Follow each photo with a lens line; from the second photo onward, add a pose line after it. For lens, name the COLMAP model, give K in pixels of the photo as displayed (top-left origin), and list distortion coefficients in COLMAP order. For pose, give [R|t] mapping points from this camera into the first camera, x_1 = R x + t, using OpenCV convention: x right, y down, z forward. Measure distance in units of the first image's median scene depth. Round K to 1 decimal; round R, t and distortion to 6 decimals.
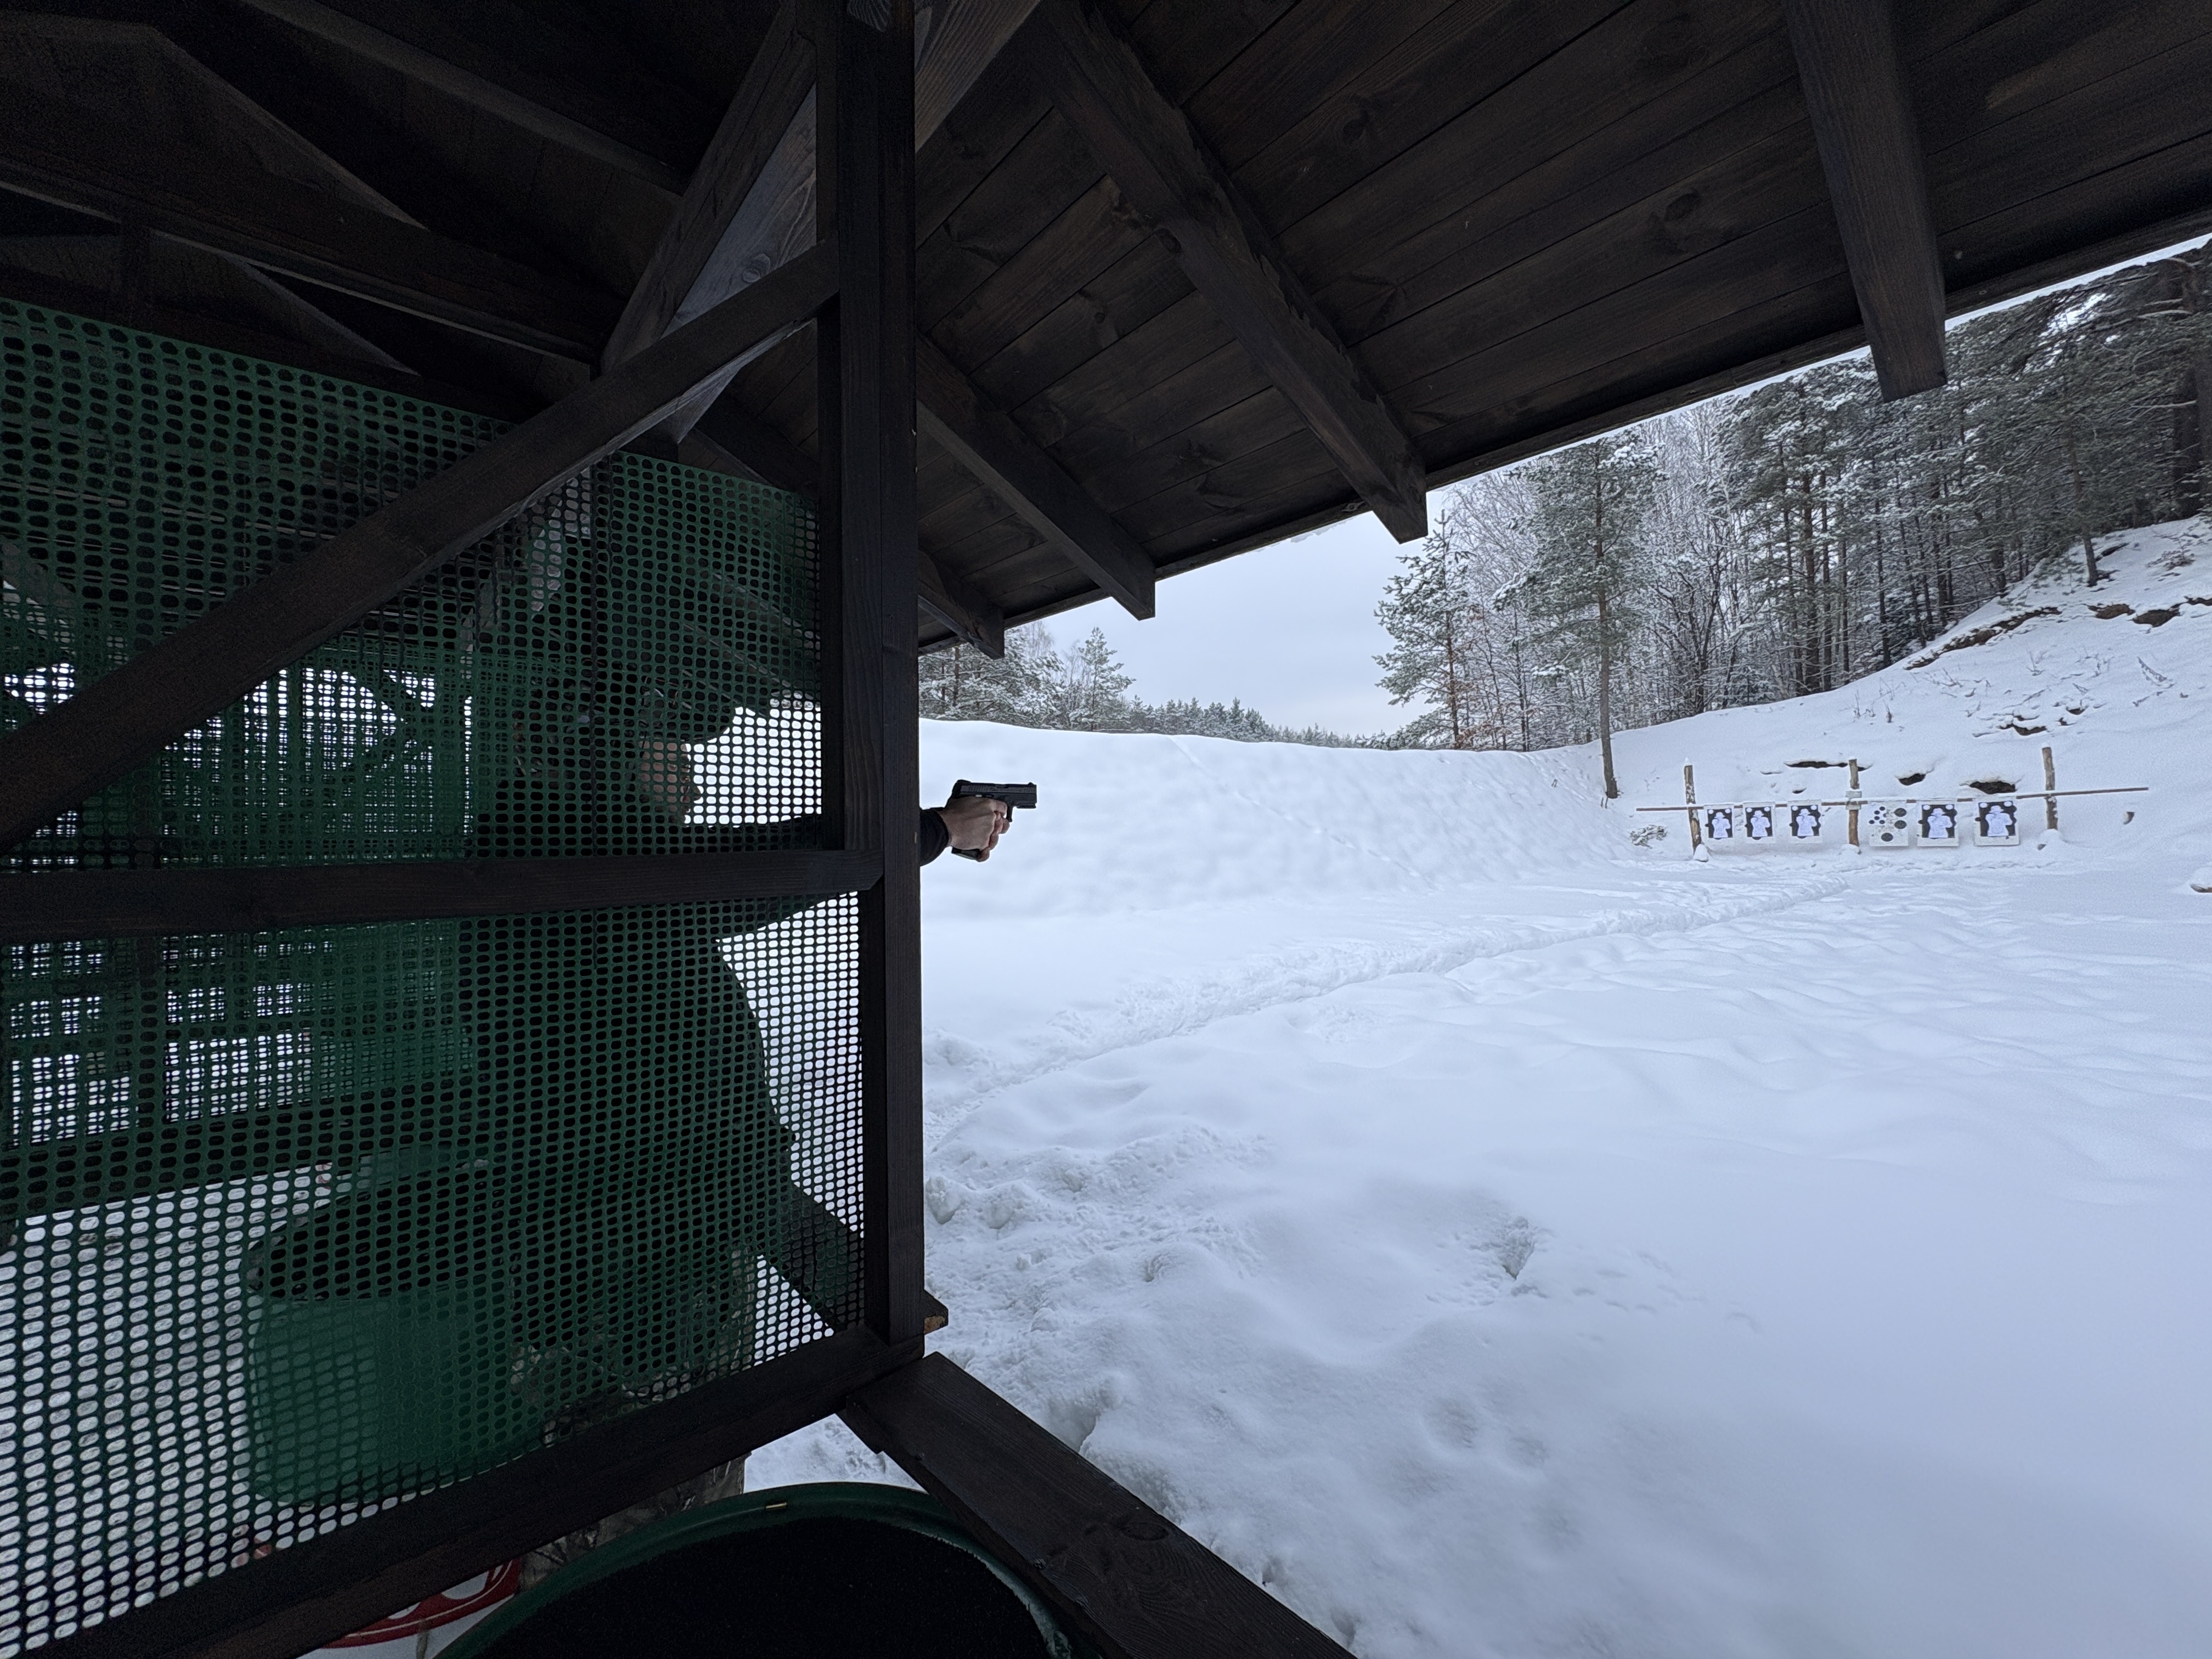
lens RADIAL K [[872.9, 0, 1103.7], [0, 872.9, 827.4], [0, 0, 1]] dist [-0.003626, -0.000422]
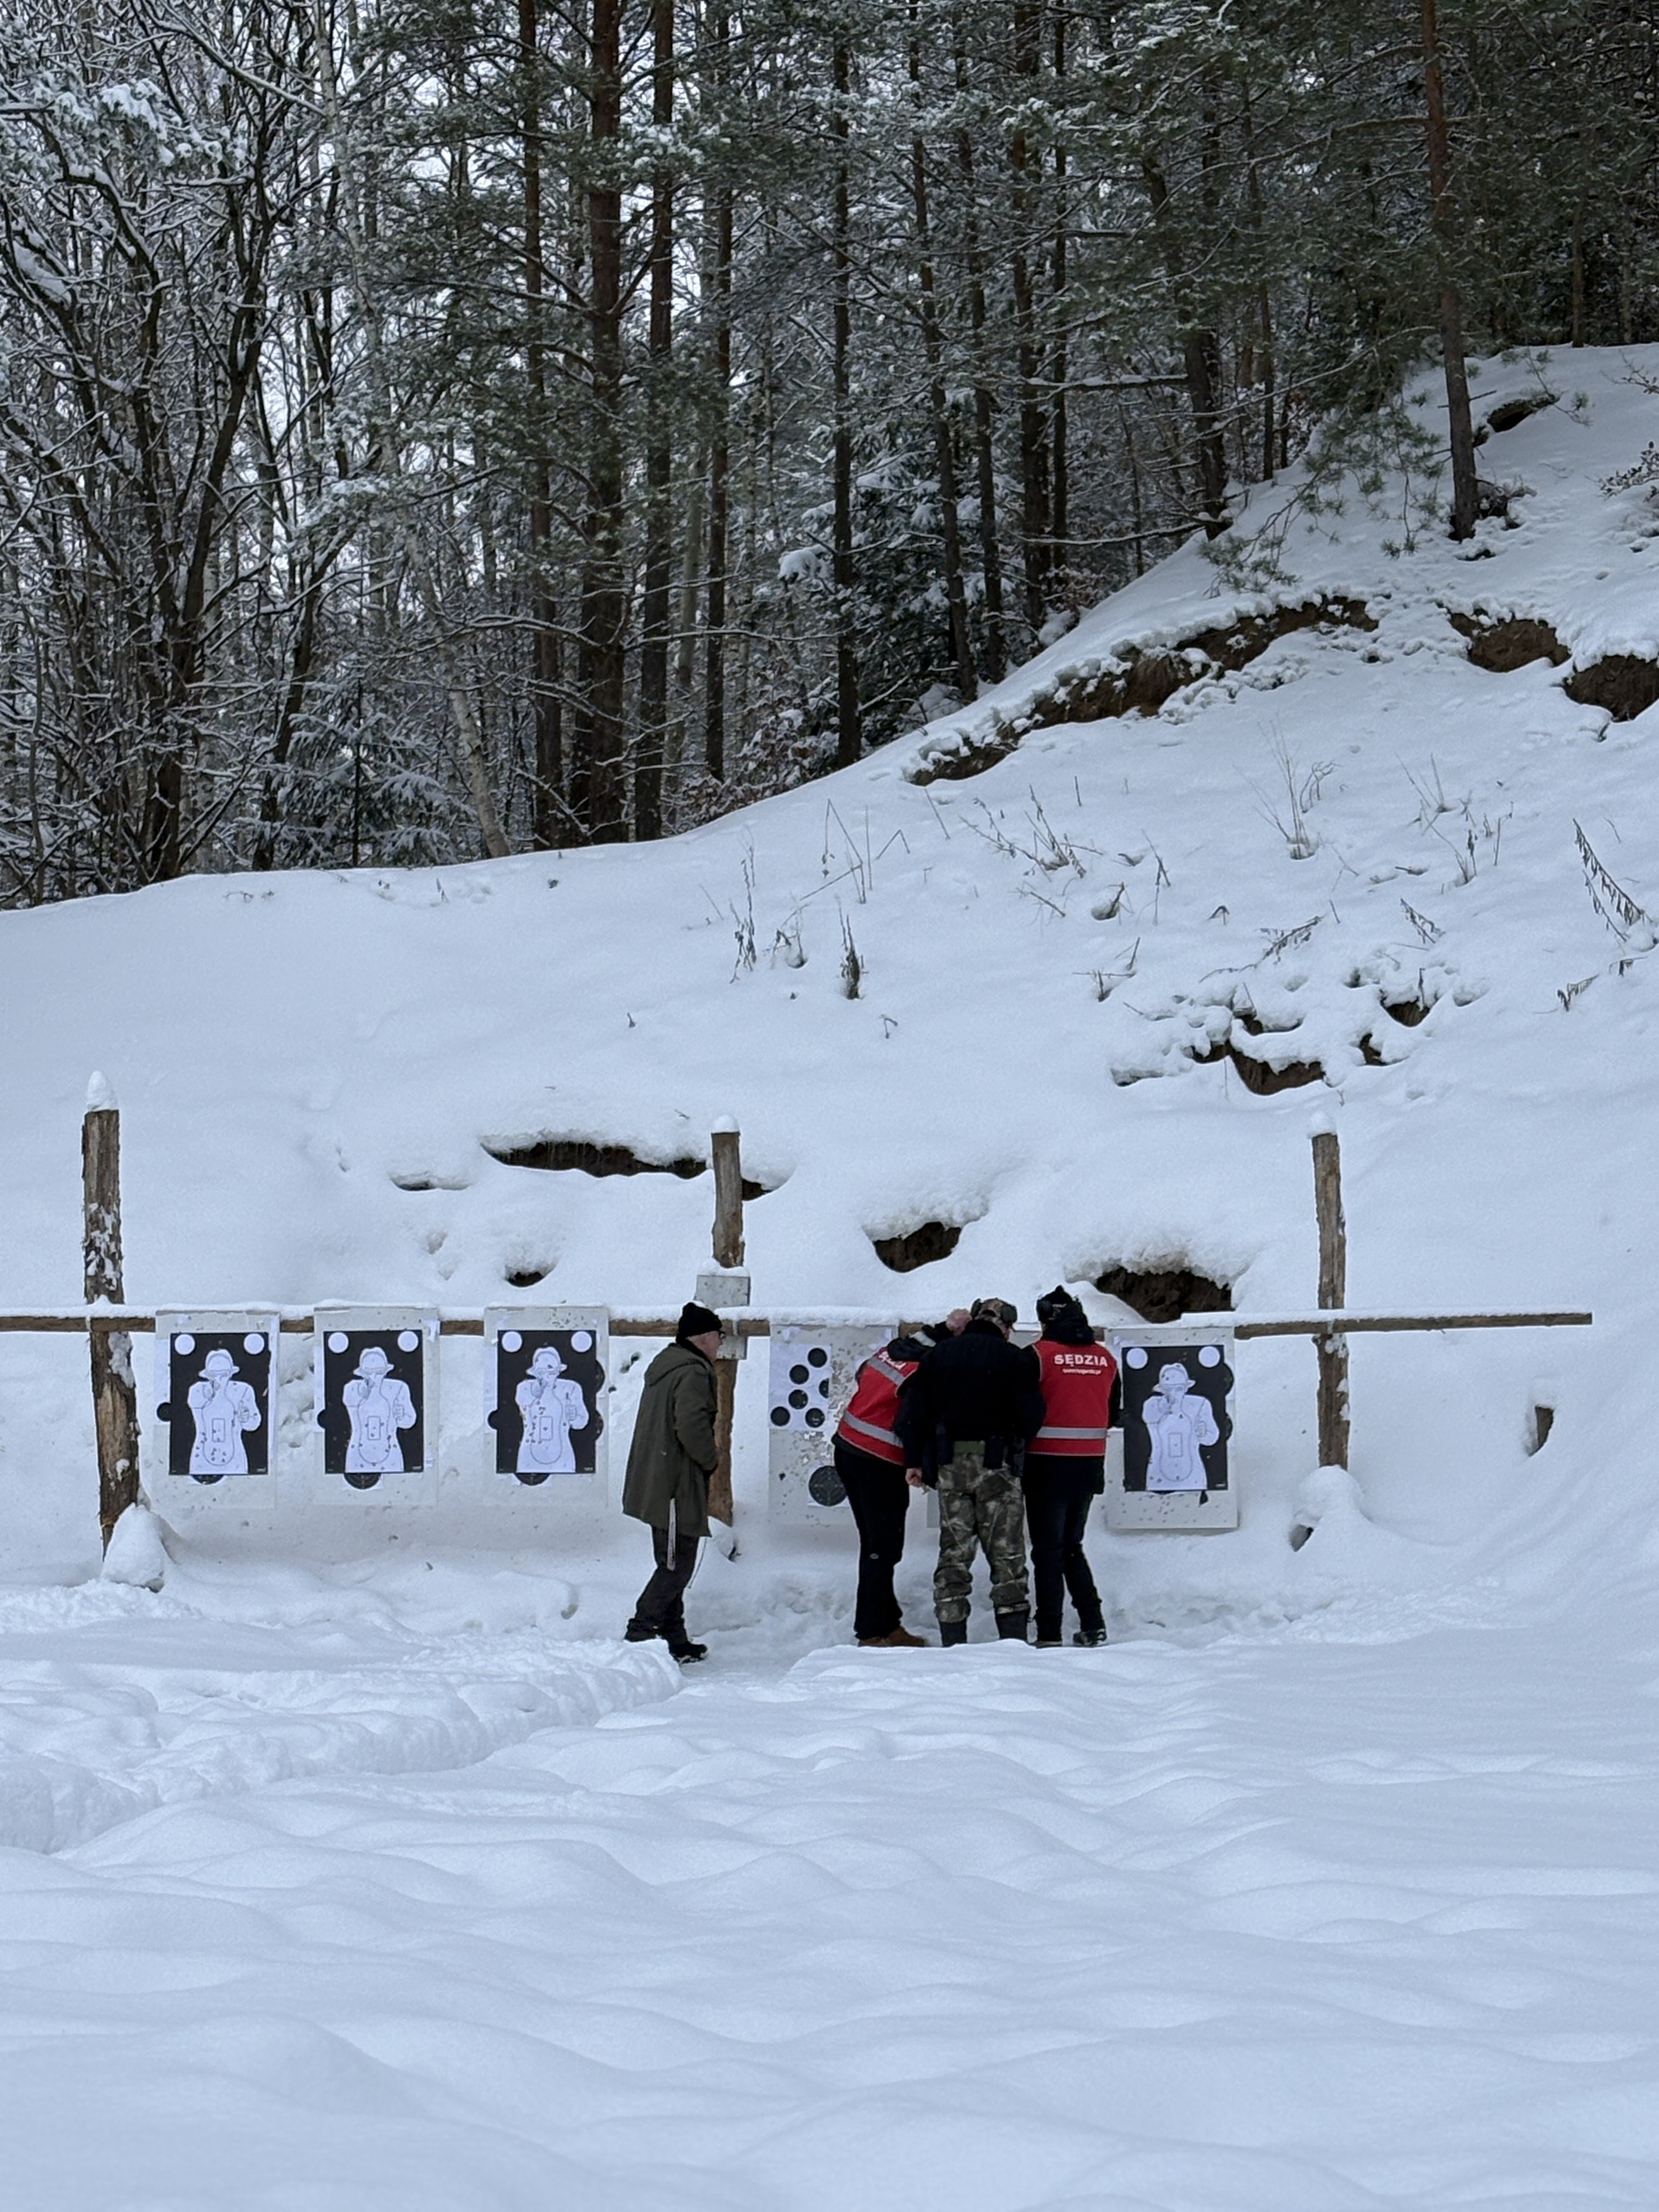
lens RADIAL K [[5084.2, 0, 845.2], [0, 5084.2, 1106.1], [0, 0, 1]] dist [0.225795, 0.000000]
pose [[0.739147, 0.080170, 0.668756, 0.011209], [-0.032957, 0.996007, -0.082975, 0.019706], [-0.672737, 0.039290, 0.738838, 0.015709]]
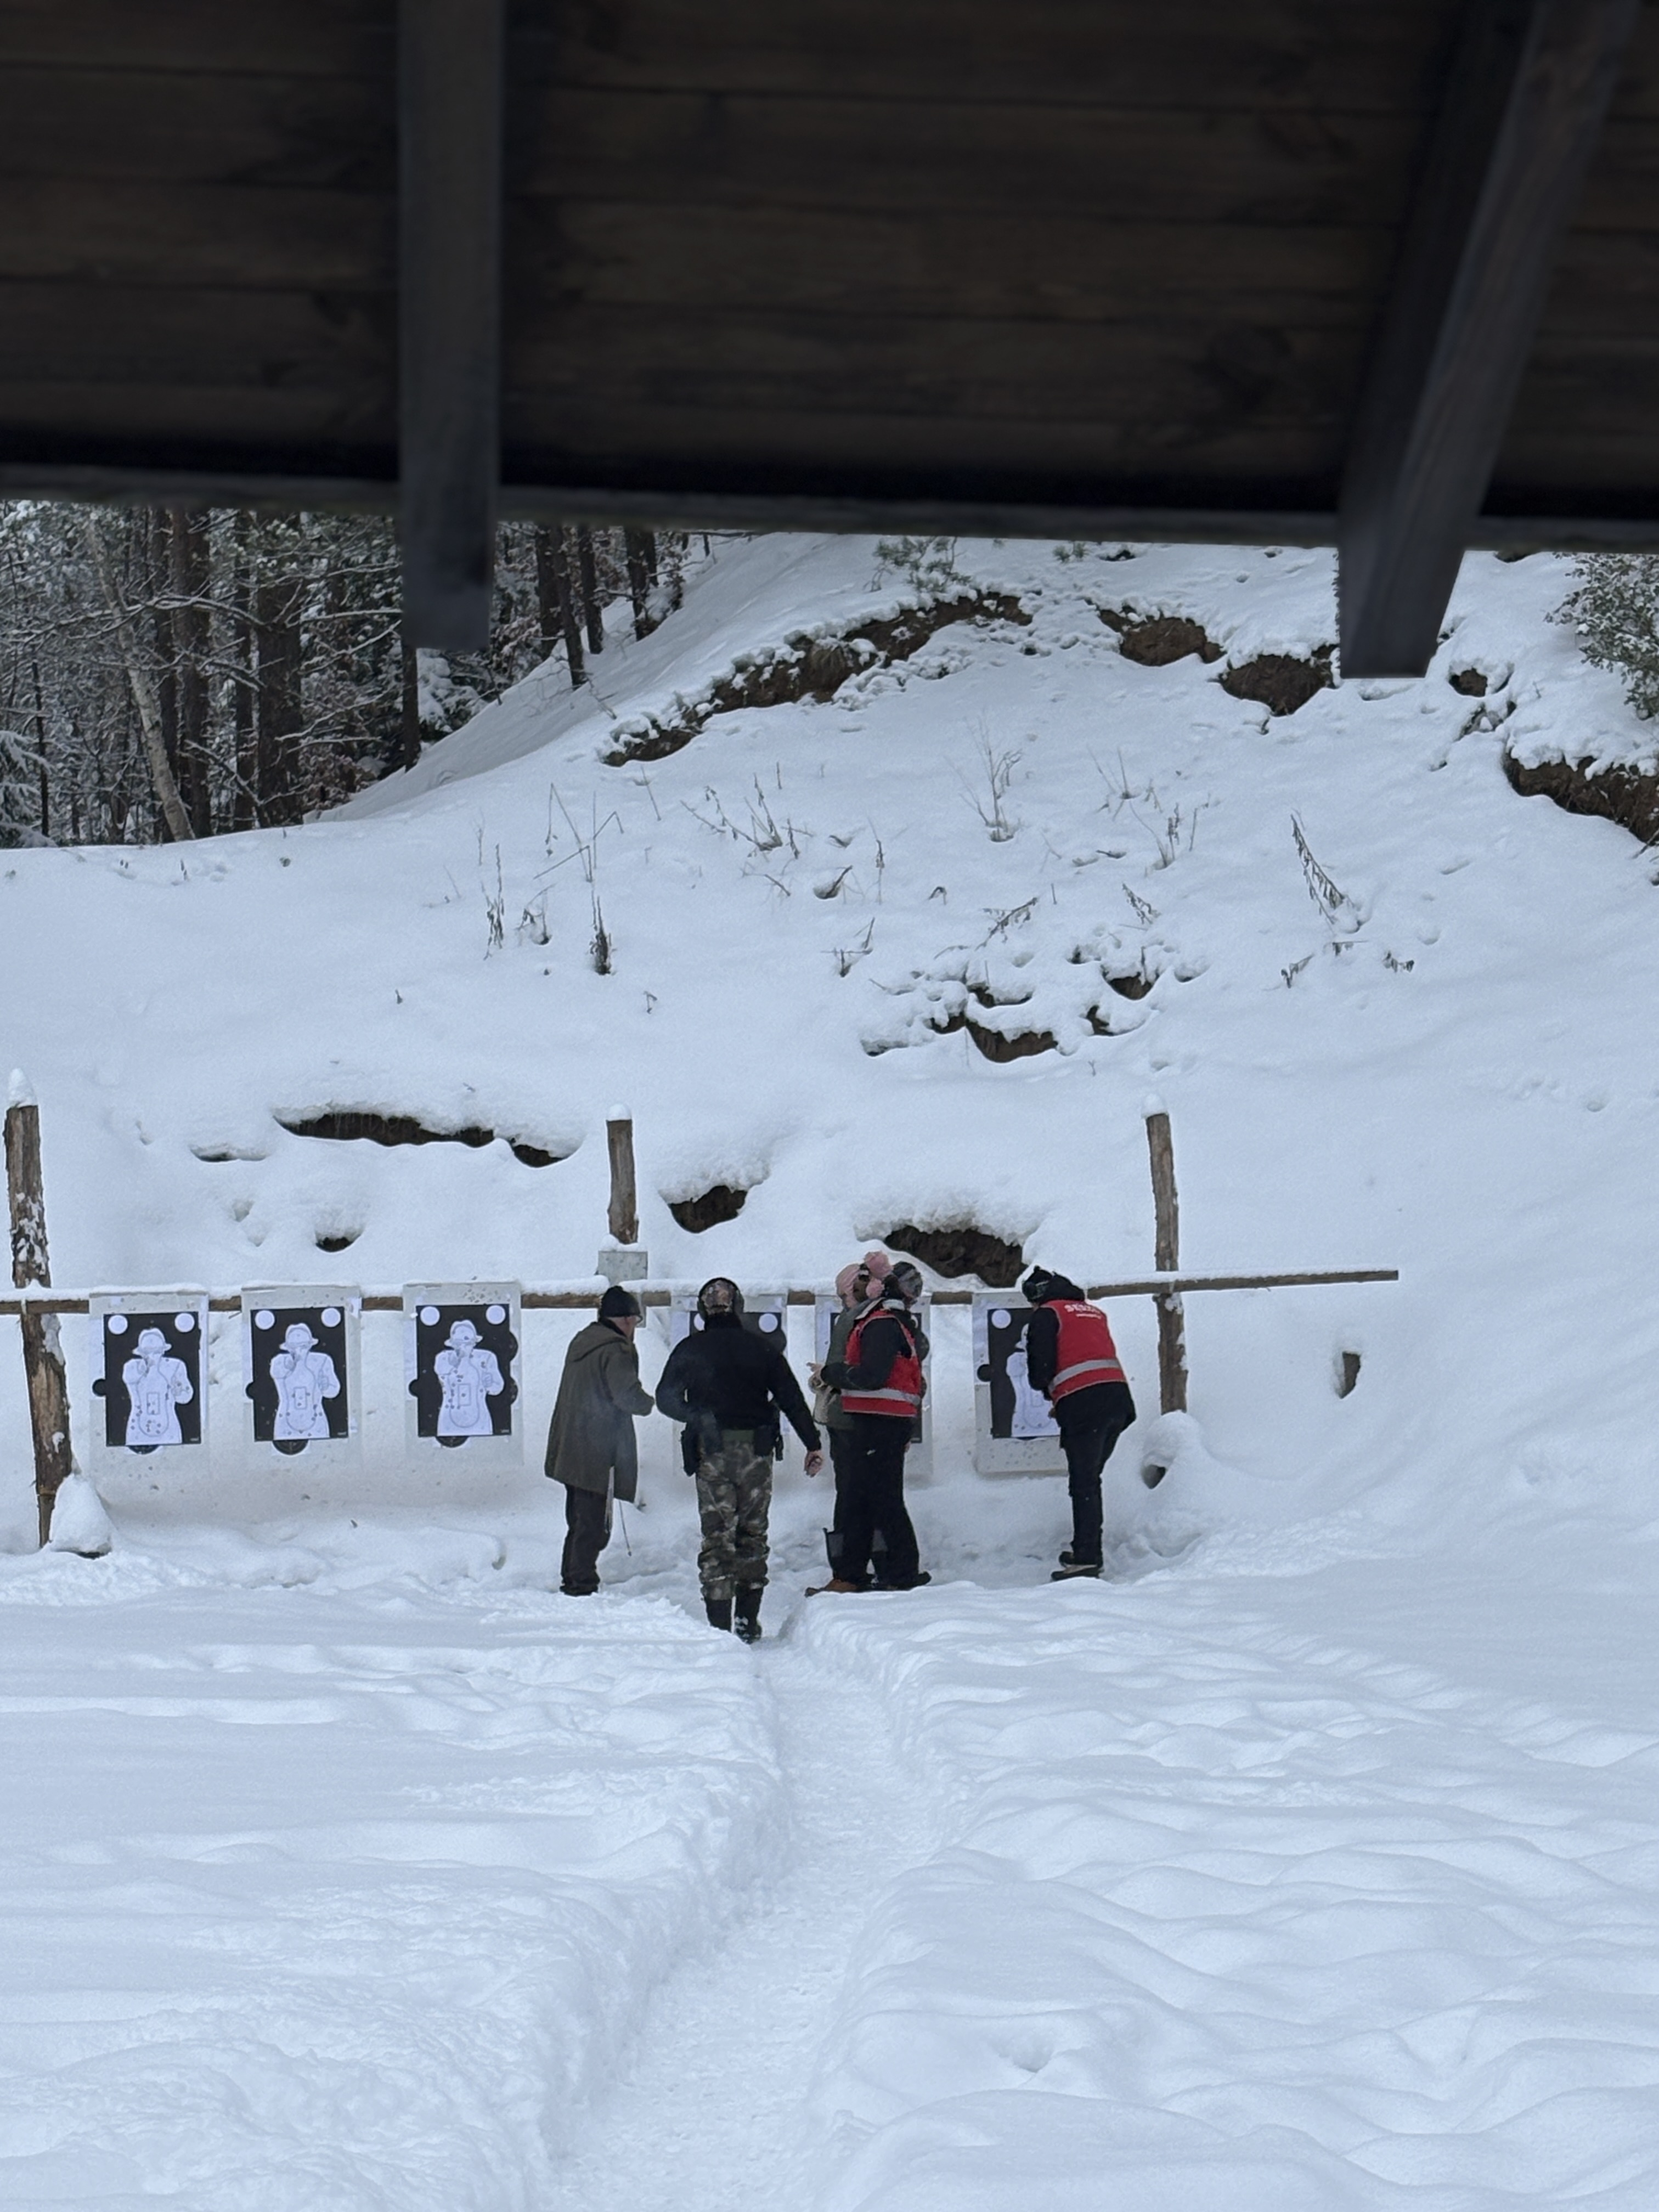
lens RADIAL K [[5084.2, 0, 844.6], [0, 5084.2, 1087.3], [0, 0, 1]] dist [0.225795, 0.000000]
pose [[0.602734, 0.053544, 0.796144, -0.208631], [-0.007431, 0.998079, -0.061499, -0.000129], [-0.797908, 0.031151, 0.601974, 0.082791]]
